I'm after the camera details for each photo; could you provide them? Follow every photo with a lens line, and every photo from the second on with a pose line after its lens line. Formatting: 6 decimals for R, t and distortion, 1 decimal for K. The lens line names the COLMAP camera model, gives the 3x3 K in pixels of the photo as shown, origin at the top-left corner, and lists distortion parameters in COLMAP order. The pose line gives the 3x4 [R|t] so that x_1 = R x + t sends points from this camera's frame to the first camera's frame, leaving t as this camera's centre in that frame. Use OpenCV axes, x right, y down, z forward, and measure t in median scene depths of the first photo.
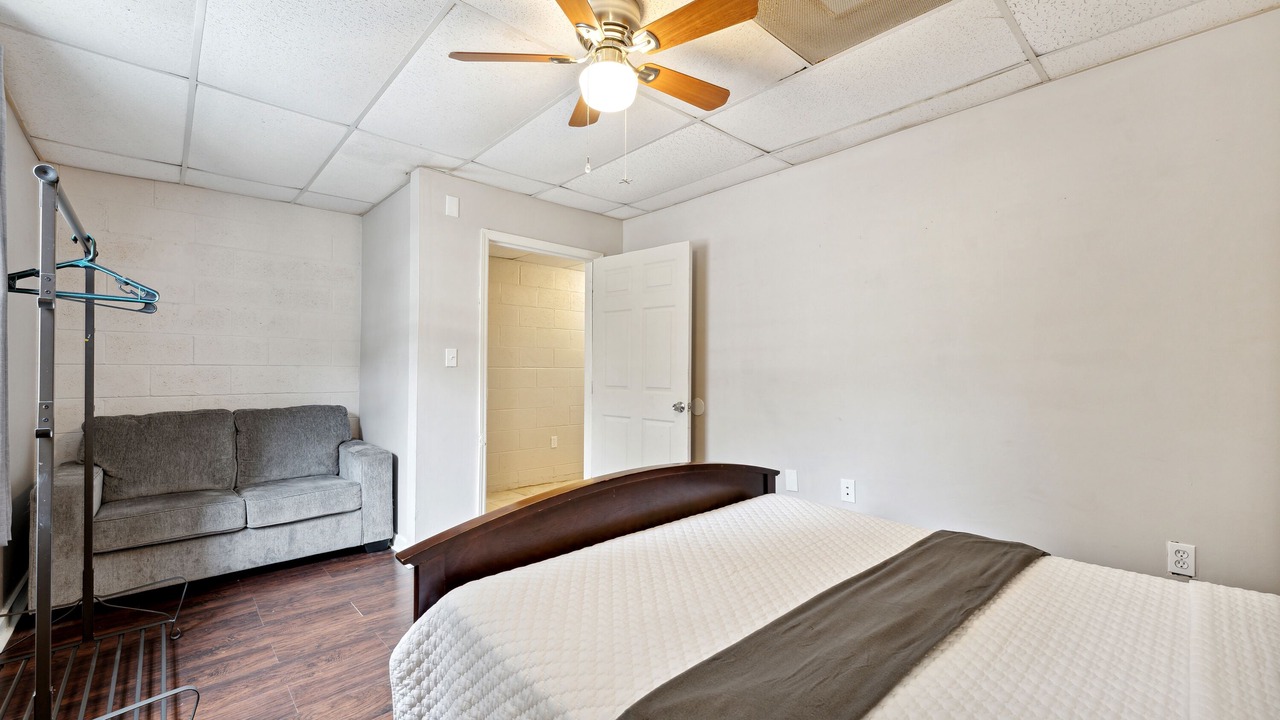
lens RADIAL K [[517.1, 0, 640.9], [0, 517.1, 364.3], [0, 0, 1]] dist [0.003241, -0.000115]
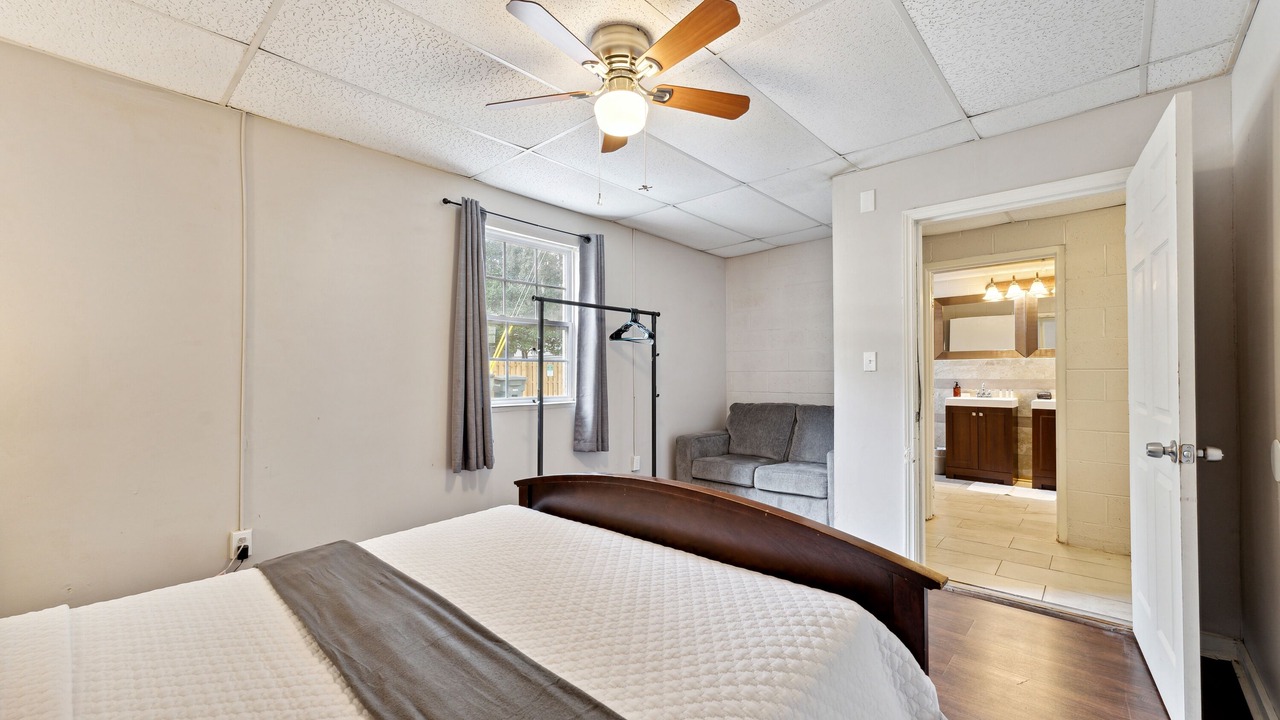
lens RADIAL K [[517.1, 0, 641.3], [0, 517.1, 370.1], [0, 0, 1]] dist [0.003241, -0.000115]
pose [[0.080320, -0.012156, -0.996695, 0.881816], [0.016651, 0.999802, -0.010852, 0.009804], [0.996630, -0.015724, 0.080506, 0.829509]]
